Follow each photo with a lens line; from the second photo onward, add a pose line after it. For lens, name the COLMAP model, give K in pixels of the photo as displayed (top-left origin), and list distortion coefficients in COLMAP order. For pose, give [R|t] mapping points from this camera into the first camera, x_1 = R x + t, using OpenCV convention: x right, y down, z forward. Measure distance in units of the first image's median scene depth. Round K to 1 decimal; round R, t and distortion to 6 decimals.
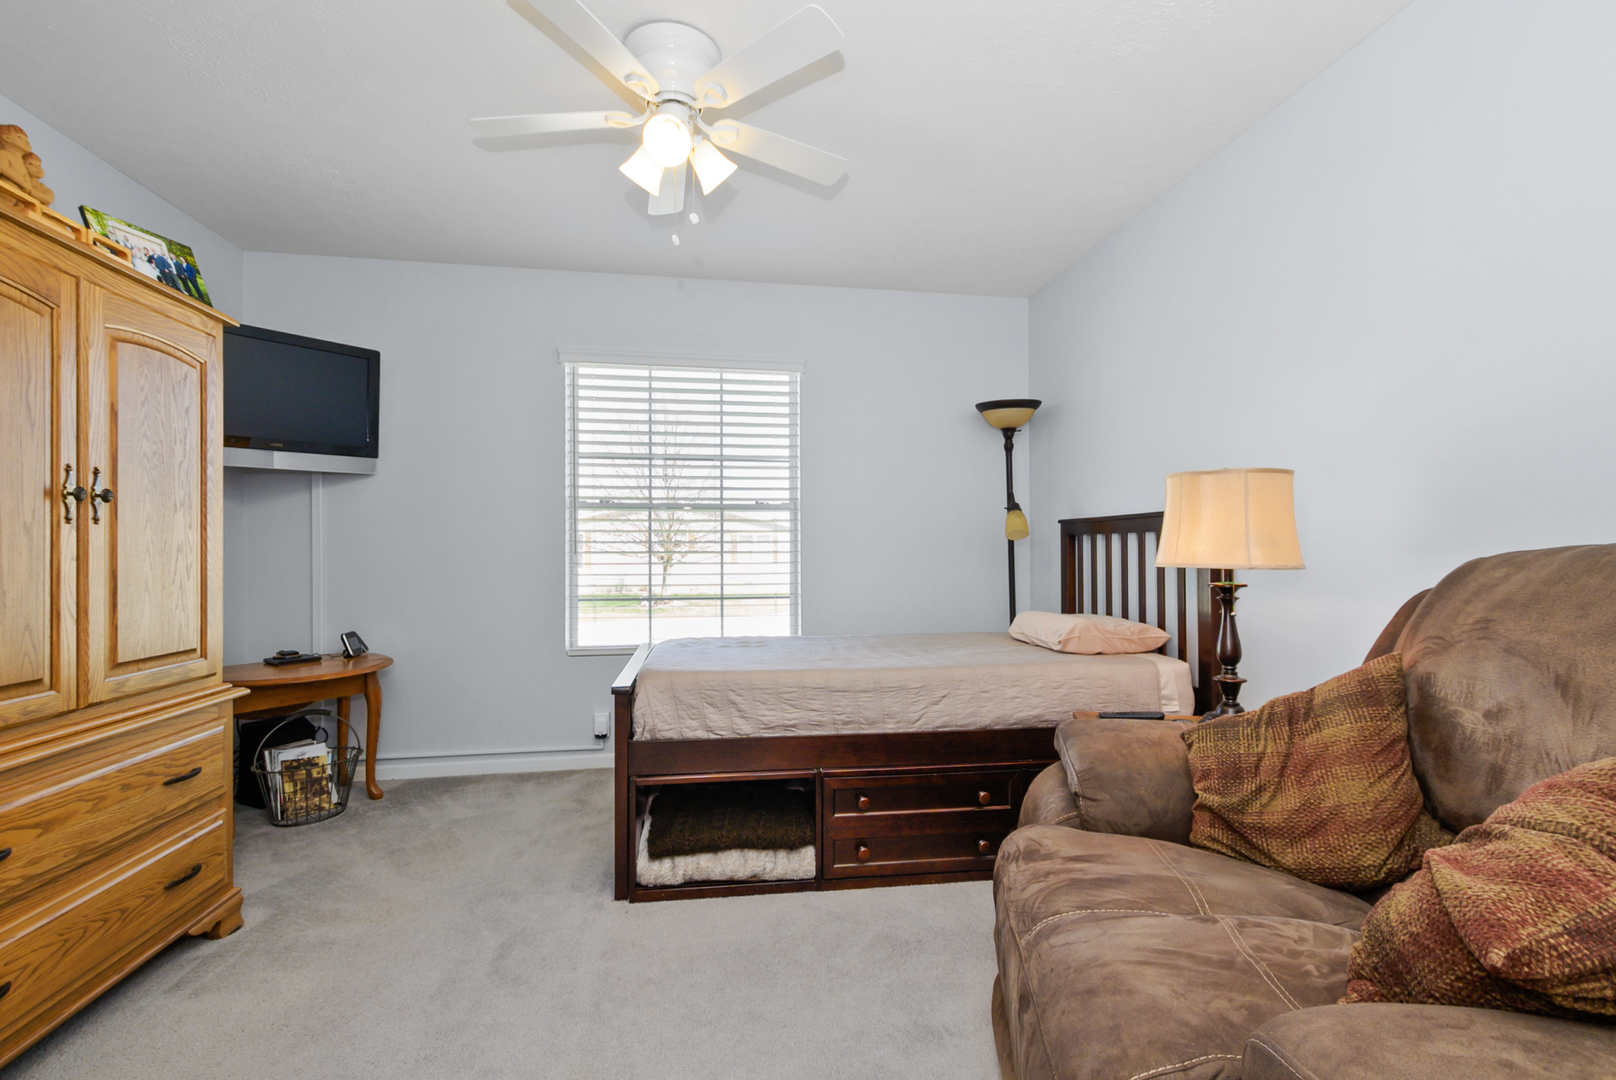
lens RADIAL K [[717.3, 0, 813.3], [0, 717.3, 549.0], [0, 0, 1]] dist [0.008525, -0.004630]
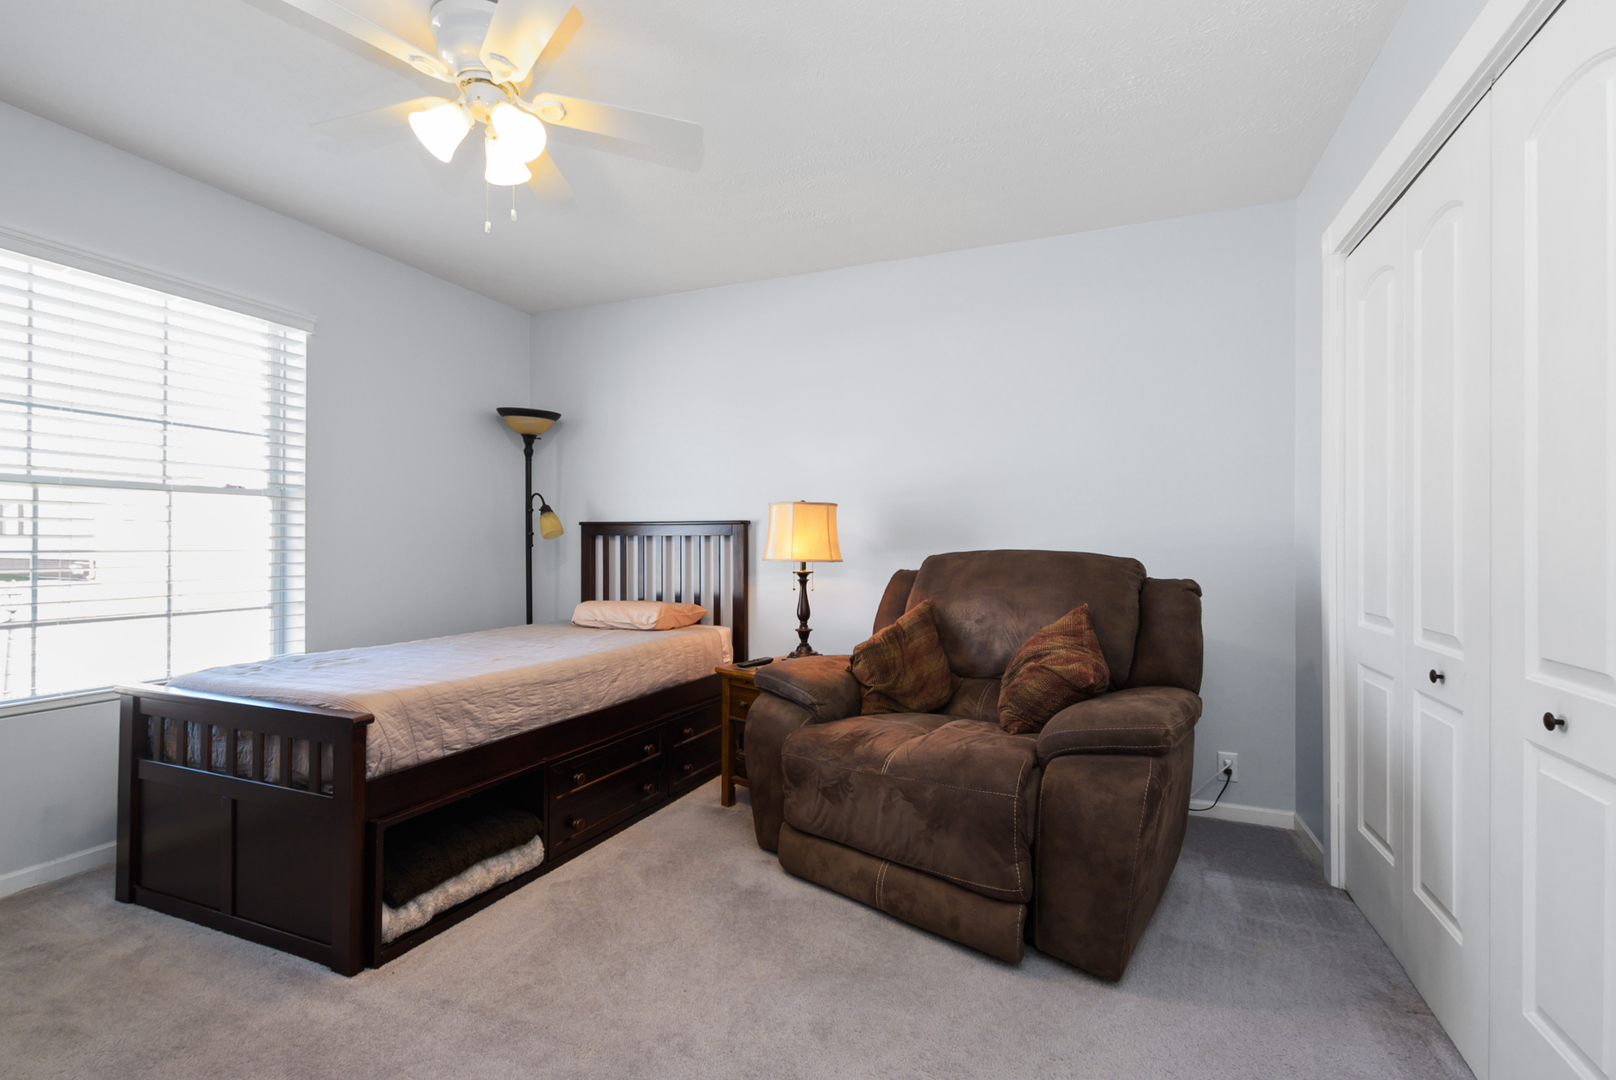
lens RADIAL K [[717.3, 0, 823.9], [0, 717.3, 540.7], [0, 0, 1]] dist [0.008525, -0.004630]
pose [[0.506634, 0.009383, 0.862110, -0.697805], [-0.007669, 0.999950, -0.006377, -0.009763], [-0.862127, -0.003381, 0.506680, 0.114821]]
